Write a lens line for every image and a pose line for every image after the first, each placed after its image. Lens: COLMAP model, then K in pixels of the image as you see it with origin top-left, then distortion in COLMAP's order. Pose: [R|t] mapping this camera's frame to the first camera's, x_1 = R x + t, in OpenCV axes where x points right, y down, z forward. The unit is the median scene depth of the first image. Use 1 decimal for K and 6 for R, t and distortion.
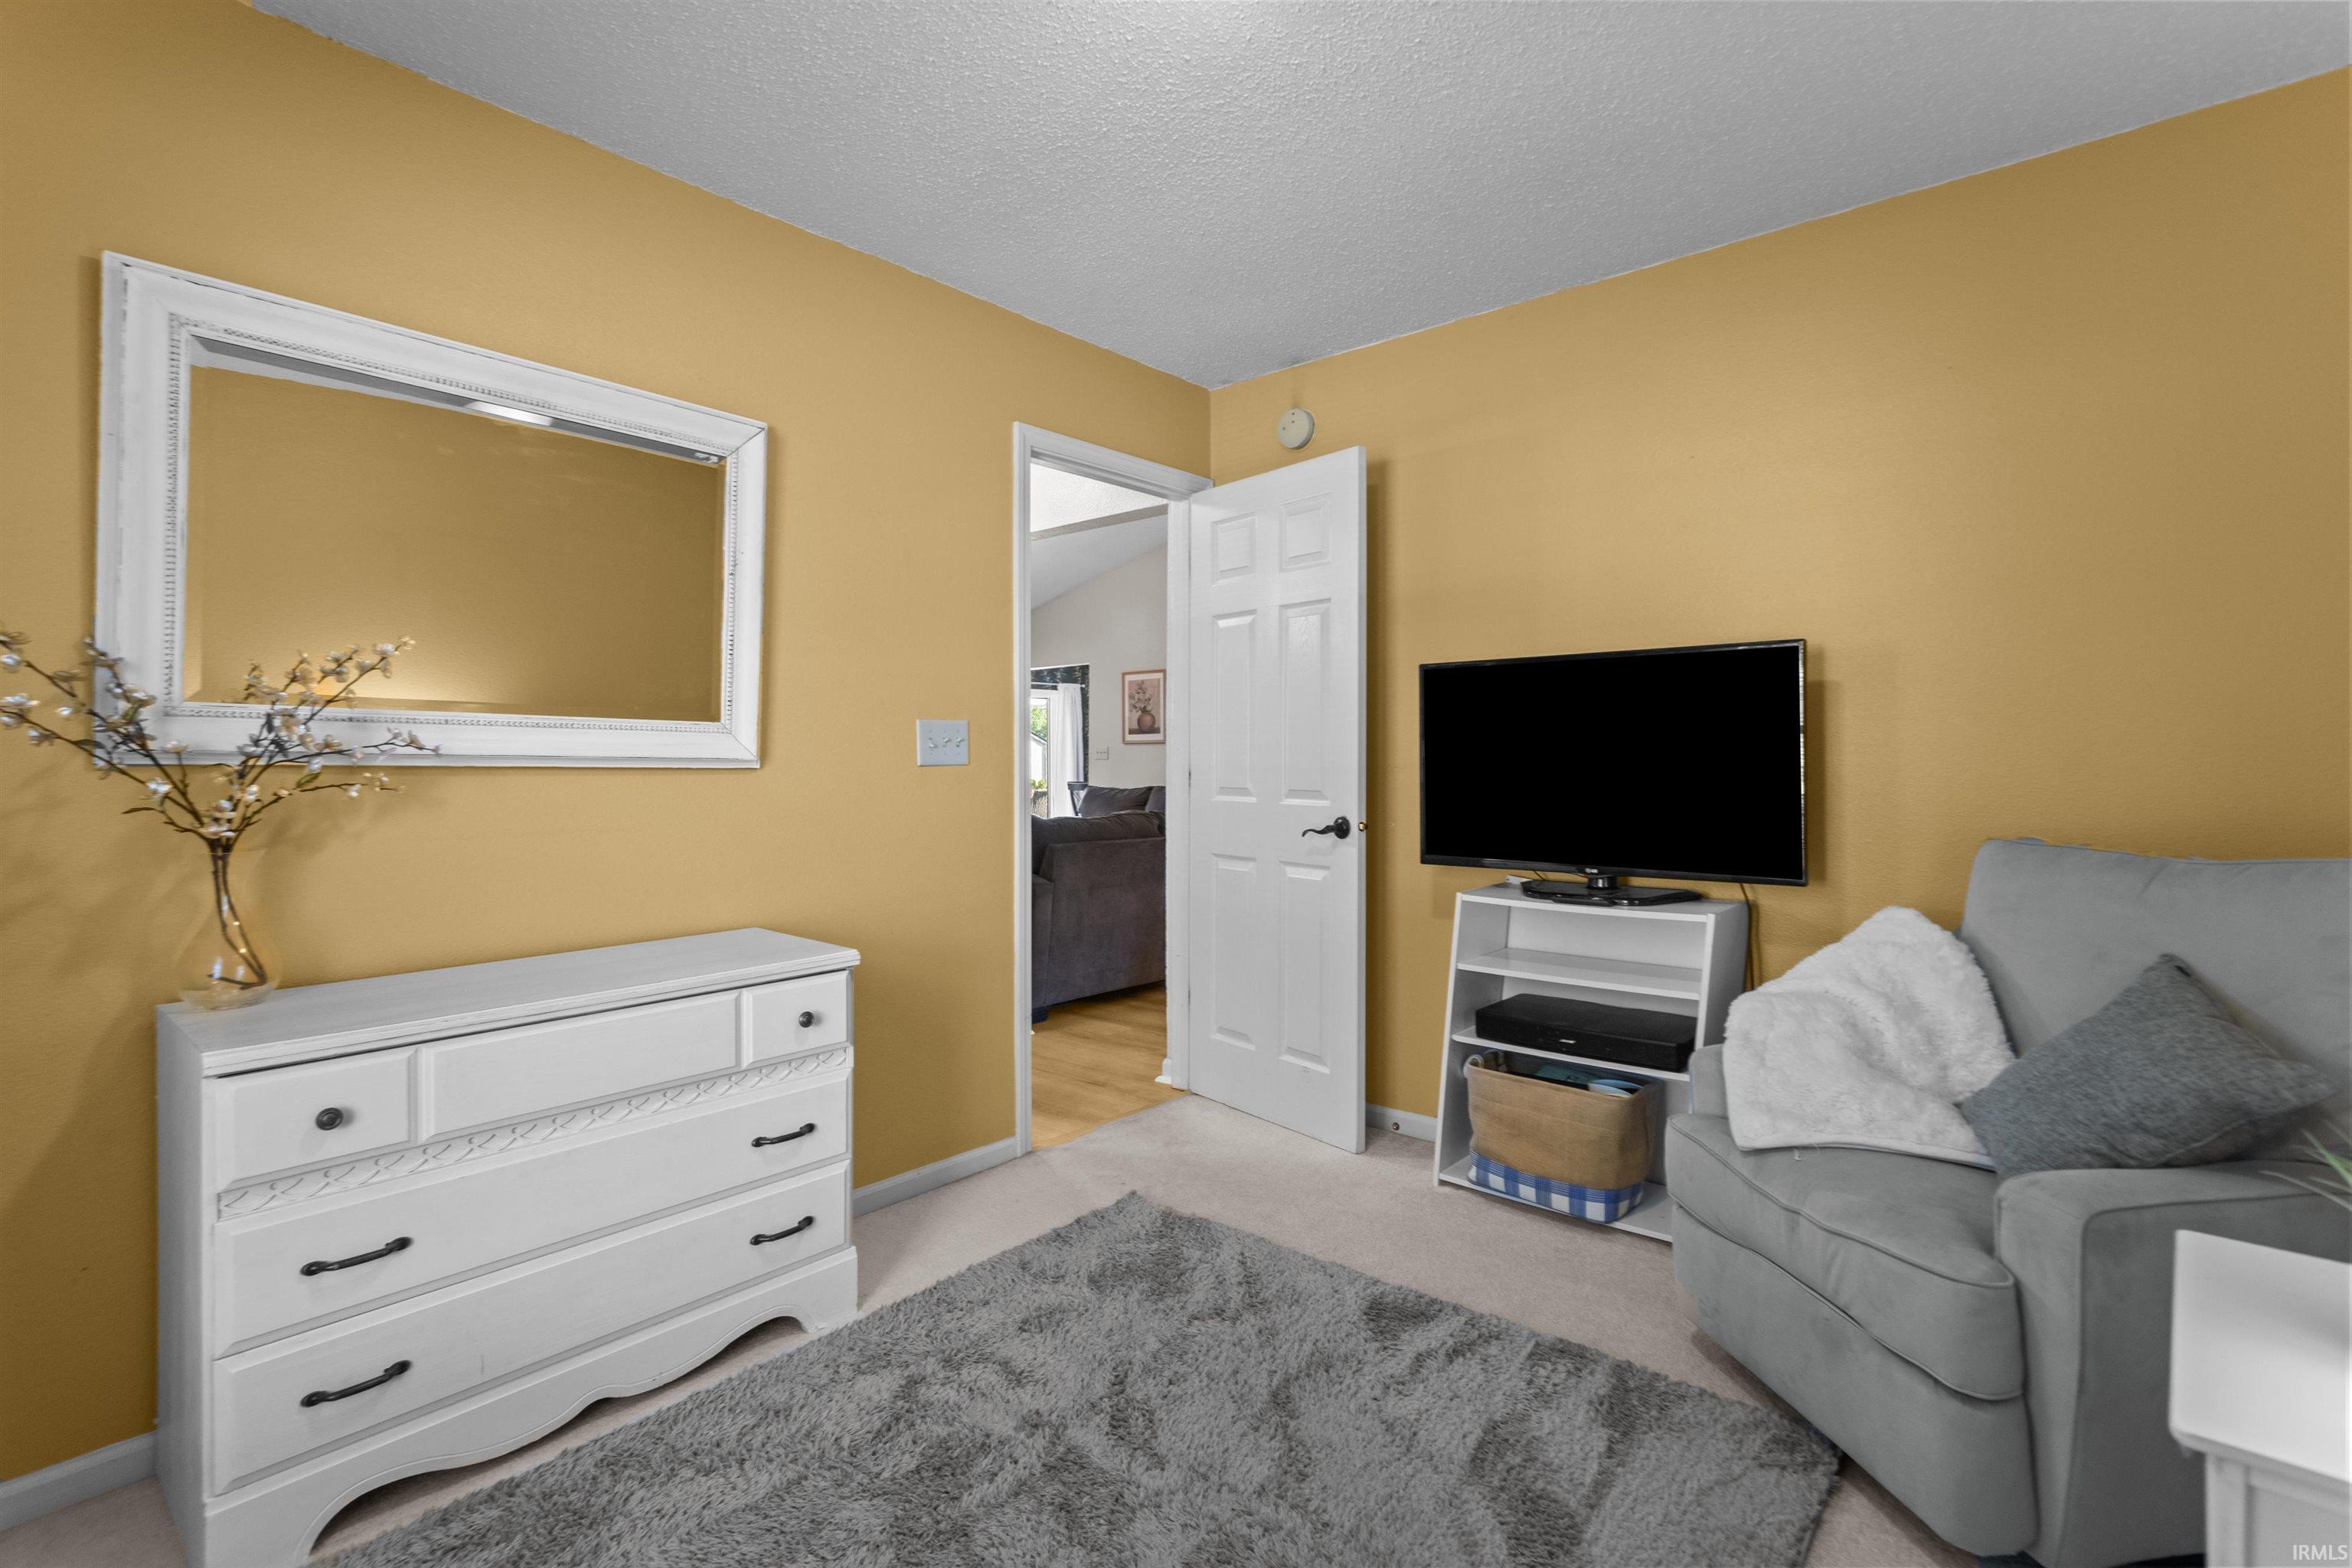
lens RADIAL K [[1092.7, 0, 1178.0], [0, 1092.7, 769.2], [0, 0, 1]] dist [0.001681, 0.000208]
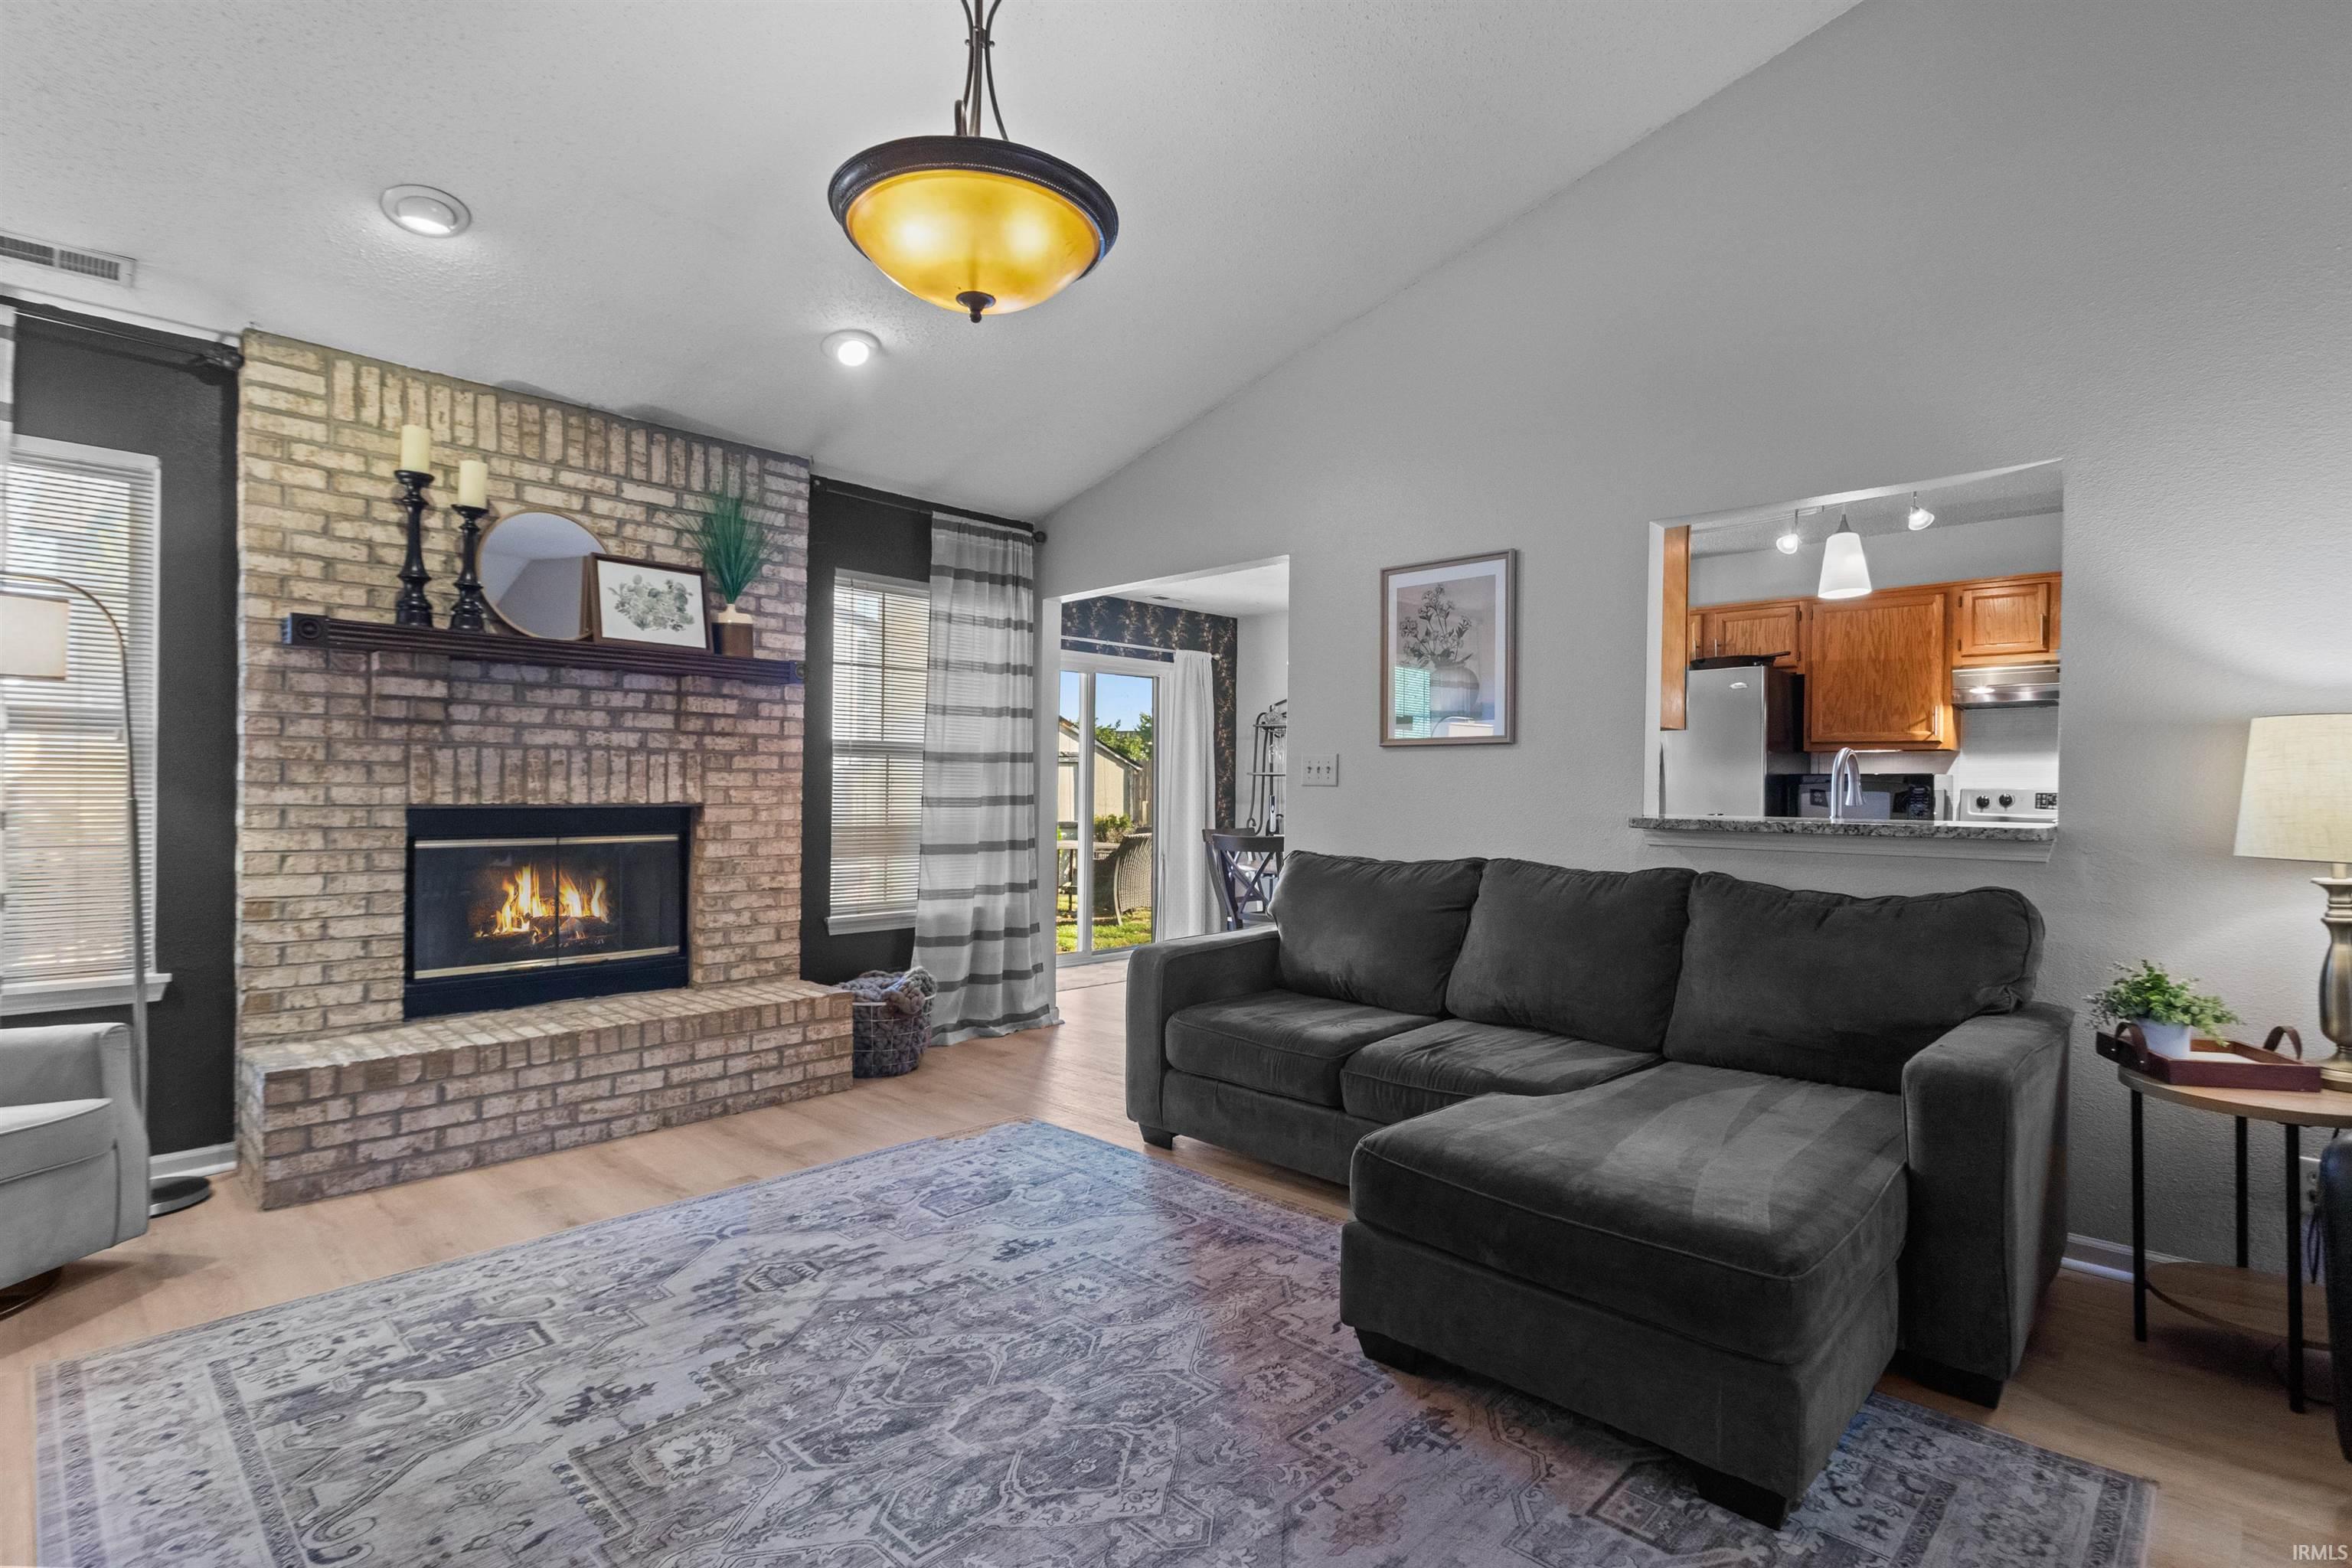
lens RADIAL K [[1092.7, 0, 1173.2], [0, 1092.7, 783.6], [0, 0, 1]] dist [0.001681, 0.000208]
pose [[0.997723, 0.001321, -0.067425, -0.099203], [-0.001564, 0.999992, -0.003558, -0.008444], [0.067420, 0.003656, 0.997718, 0.589935]]
